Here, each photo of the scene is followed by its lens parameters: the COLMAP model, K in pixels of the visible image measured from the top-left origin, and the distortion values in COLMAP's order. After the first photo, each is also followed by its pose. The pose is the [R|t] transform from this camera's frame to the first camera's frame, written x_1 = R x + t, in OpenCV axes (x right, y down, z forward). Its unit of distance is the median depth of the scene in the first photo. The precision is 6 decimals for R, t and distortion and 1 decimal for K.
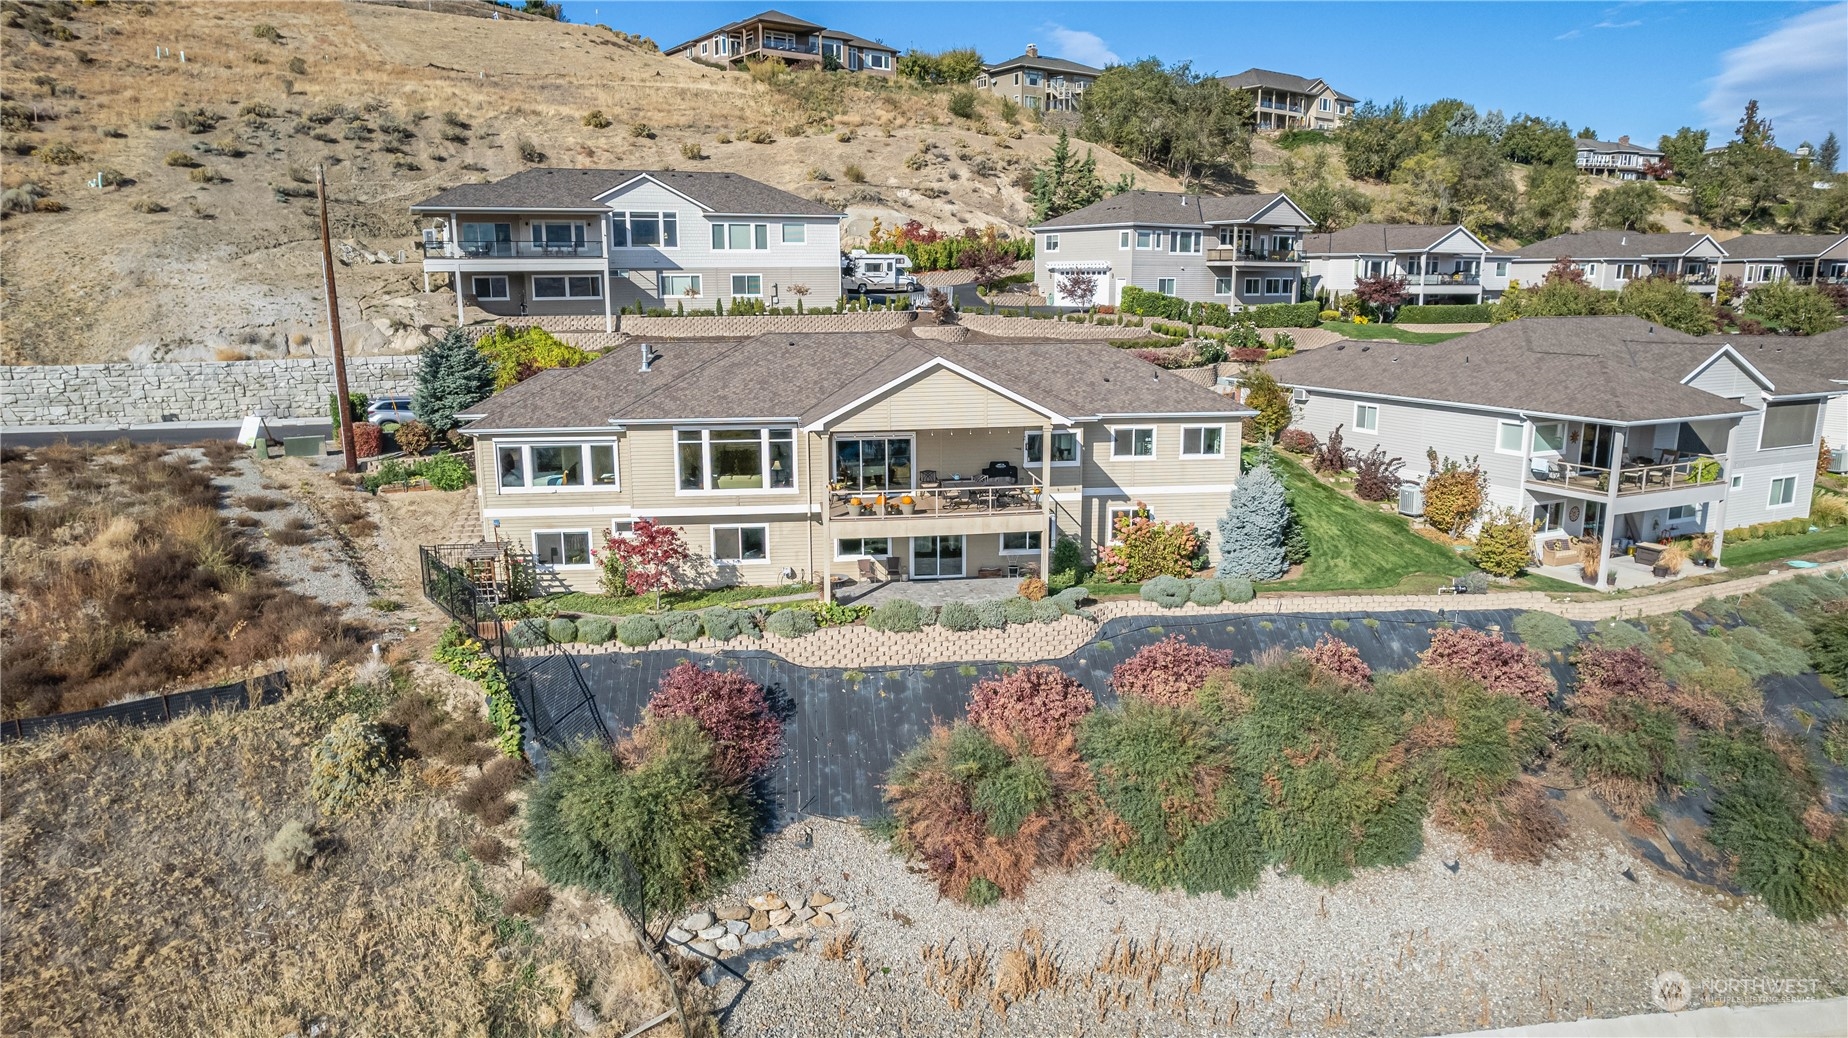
lens RADIAL K [[1185.3, 0, 924.0], [0, 1185.3, 519.0], [0, 0, 1]] dist [-0.067214, 0.085026]
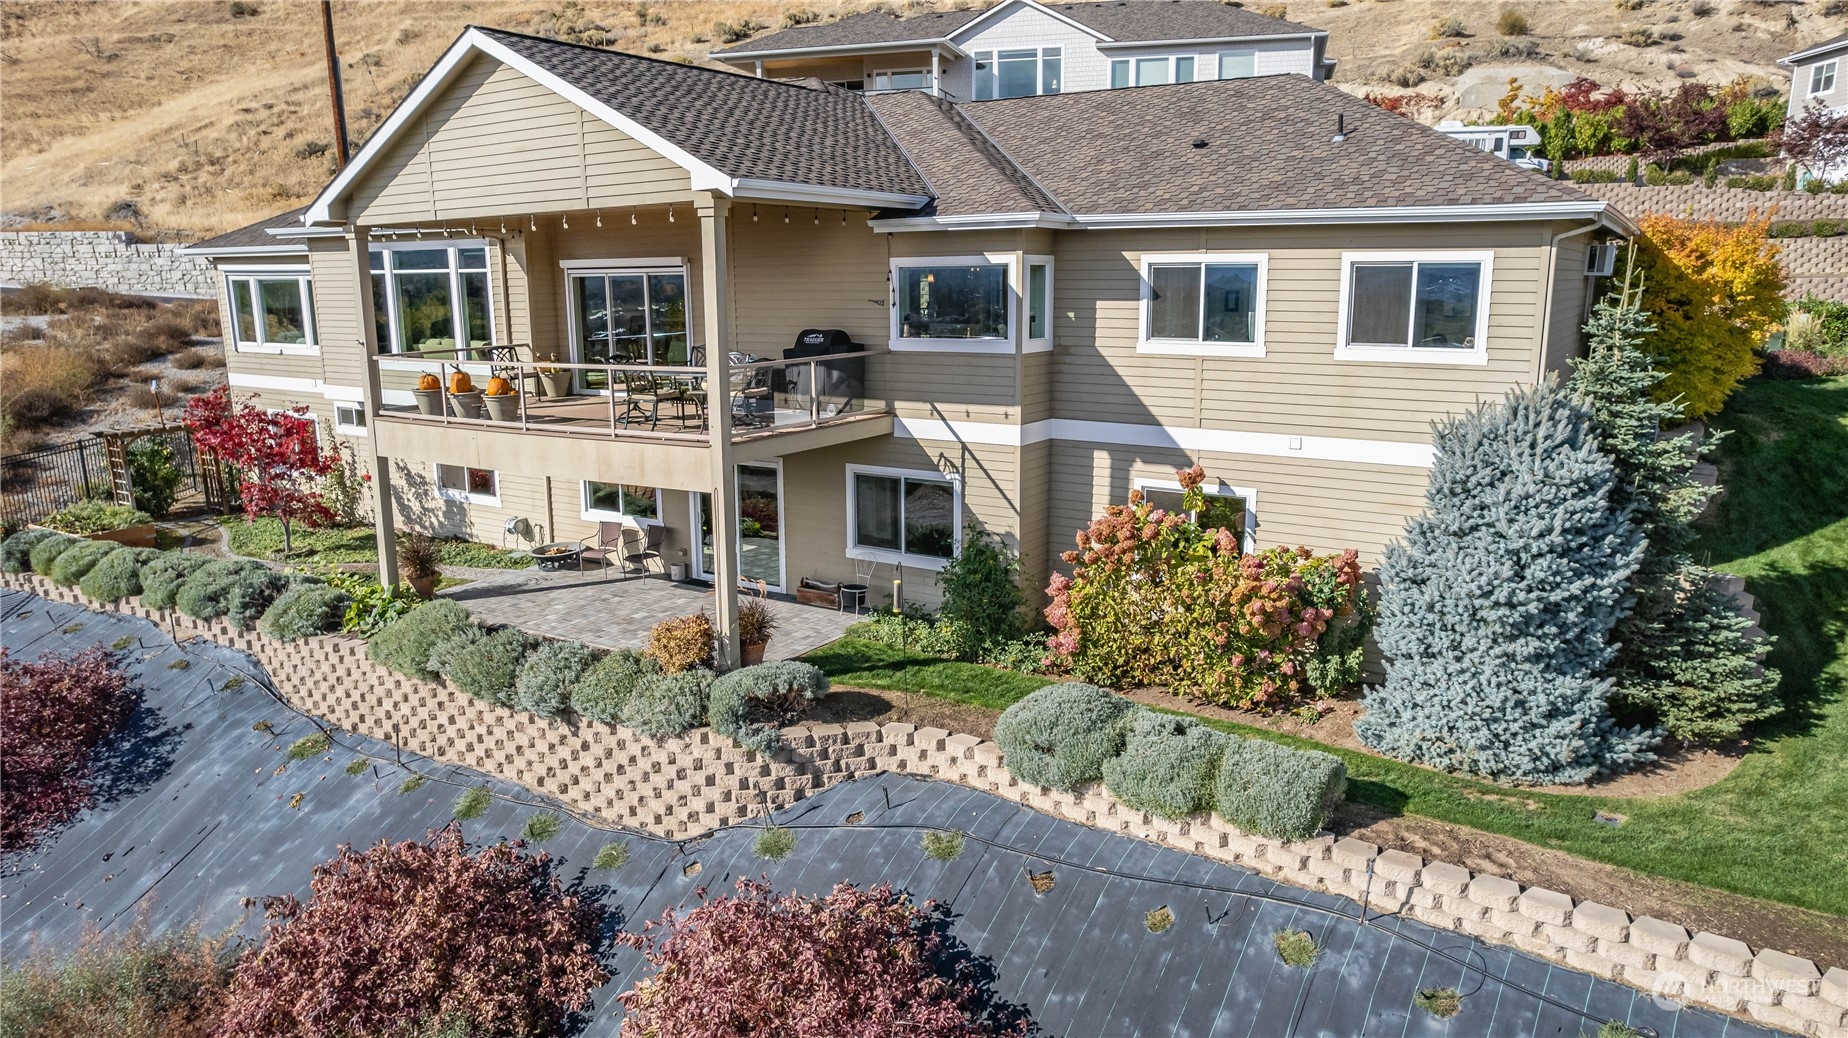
lens RADIAL K [[1185.3, 0, 924.0], [0, 1185.3, 519.0], [0, 0, 1]] dist [-0.067214, 0.085026]
pose [[0.774401, 0.128436, -0.619522, 0.338995], [-0.120477, 0.991197, 0.054895, -0.009560], [0.621119, 0.032127, 0.783057, 0.666293]]
